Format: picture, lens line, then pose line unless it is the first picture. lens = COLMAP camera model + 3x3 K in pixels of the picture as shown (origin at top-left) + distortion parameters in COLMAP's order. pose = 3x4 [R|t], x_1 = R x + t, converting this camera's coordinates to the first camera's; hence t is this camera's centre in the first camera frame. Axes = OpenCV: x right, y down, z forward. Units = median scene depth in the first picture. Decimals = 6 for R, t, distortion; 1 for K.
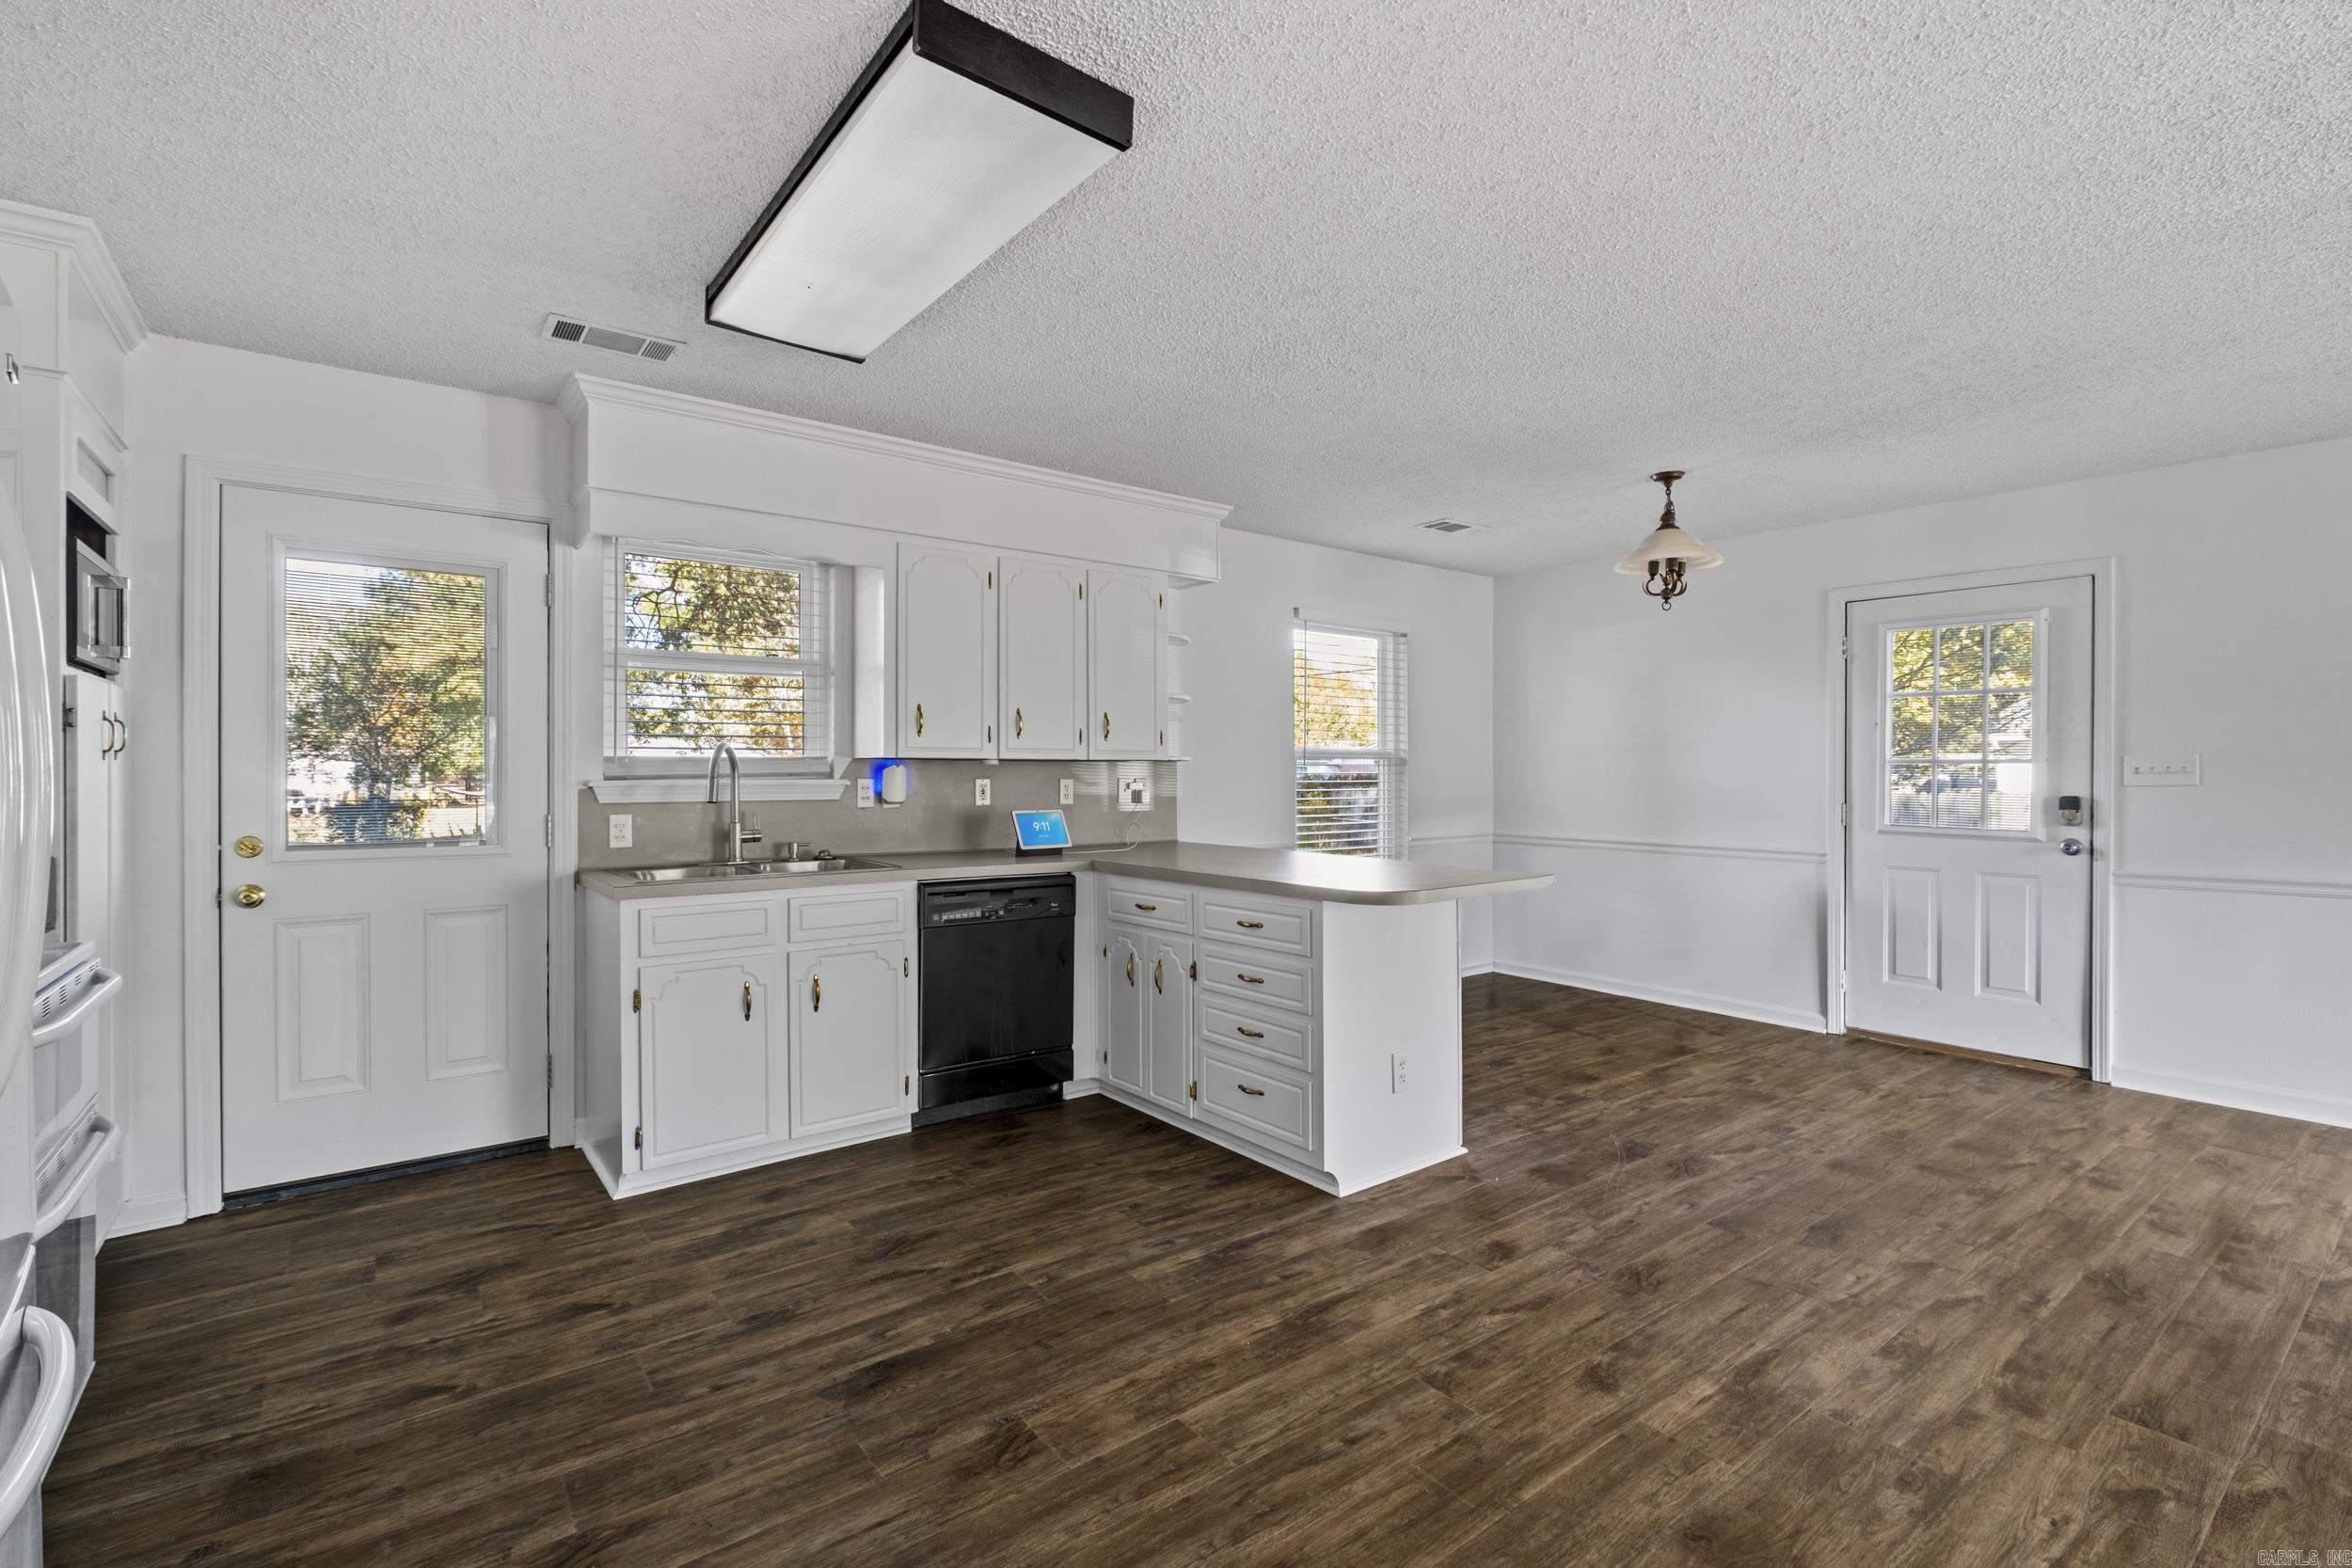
lens RADIAL K [[1029.1, 0, 1184.4], [0, 1029.1, 783.3], [0, 0, 1]] dist [-0.008003, 0.001642]
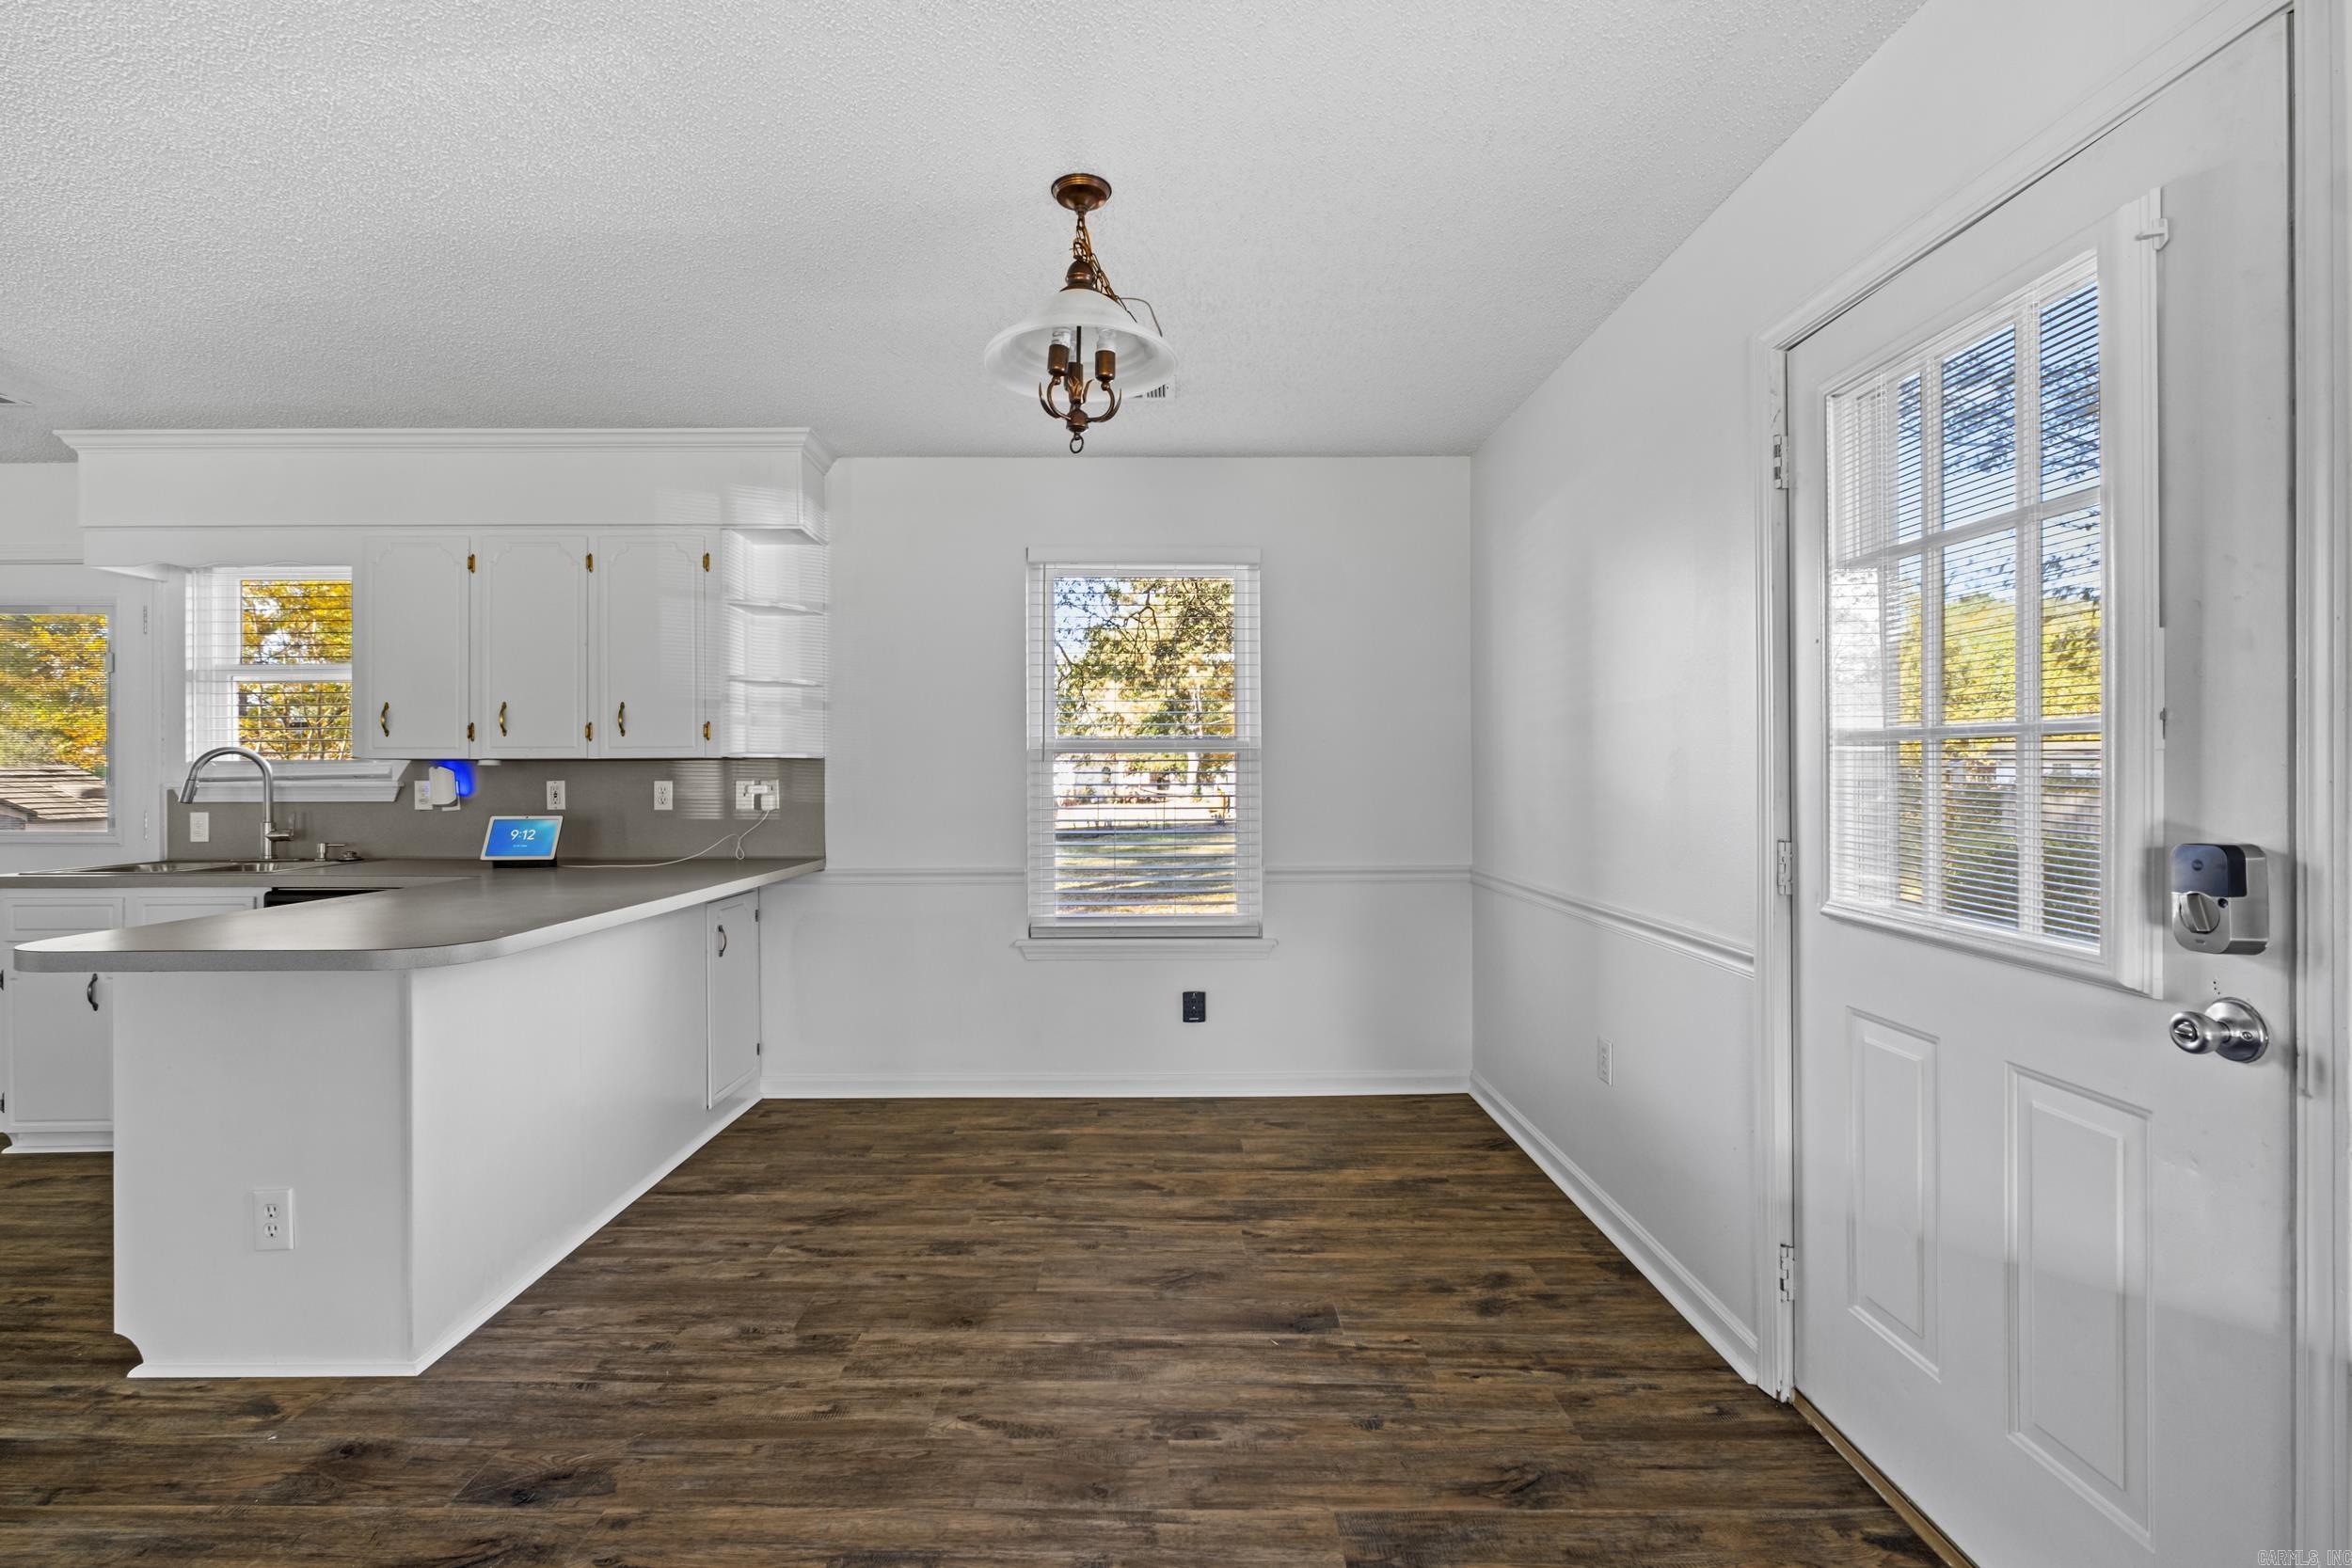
lens RADIAL K [[1029.1, 0, 1159.2], [0, 1029.1, 772.6], [0, 0, 1]] dist [-0.008003, 0.001642]
pose [[0.796191, -0.004673, -0.605028, 1.047619], [0.000604, 0.999976, -0.006929, -0.005385], [0.605045, 0.005152, 0.796174, 0.797955]]
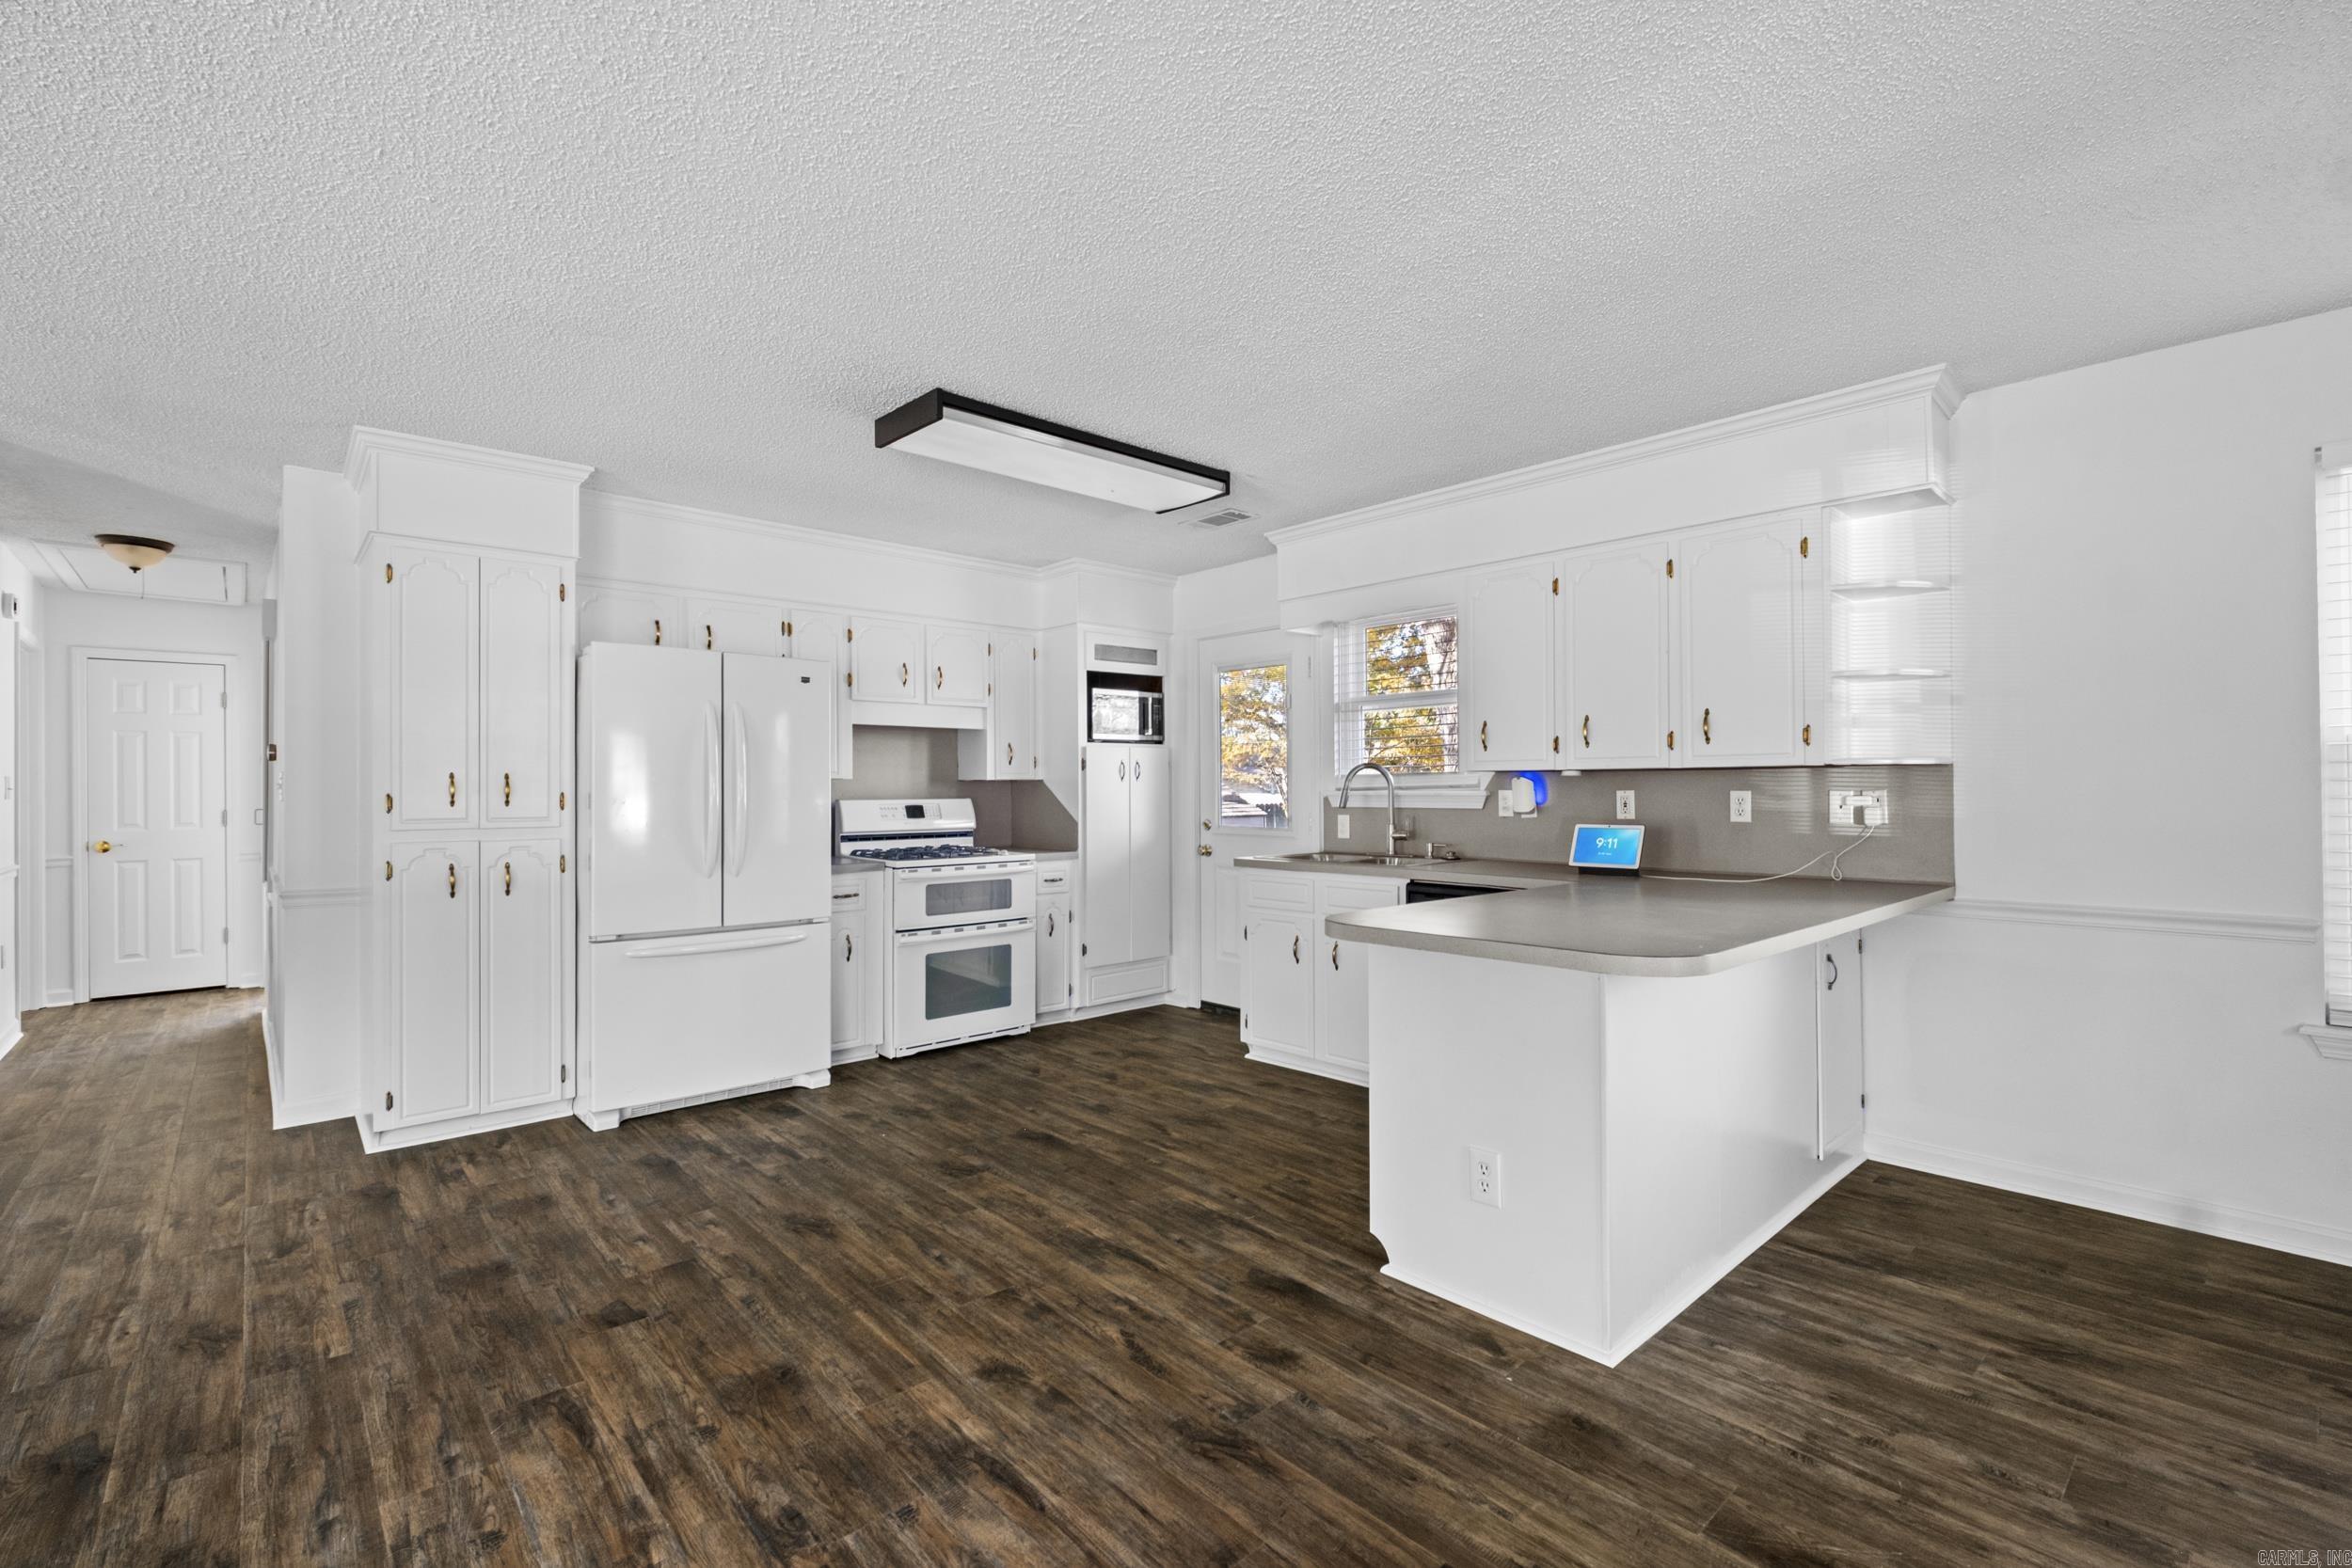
lens RADIAL K [[1029.1, 0, 1173.3], [0, 1029.1, 780.5], [0, 0, 1]] dist [-0.008003, 0.001642]
pose [[0.084281, -0.009892, -0.996393, 0.925296], [-0.001914, 0.999947, -0.010089, -0.003148], [0.996440, 0.002757, 0.084257, 0.689757]]
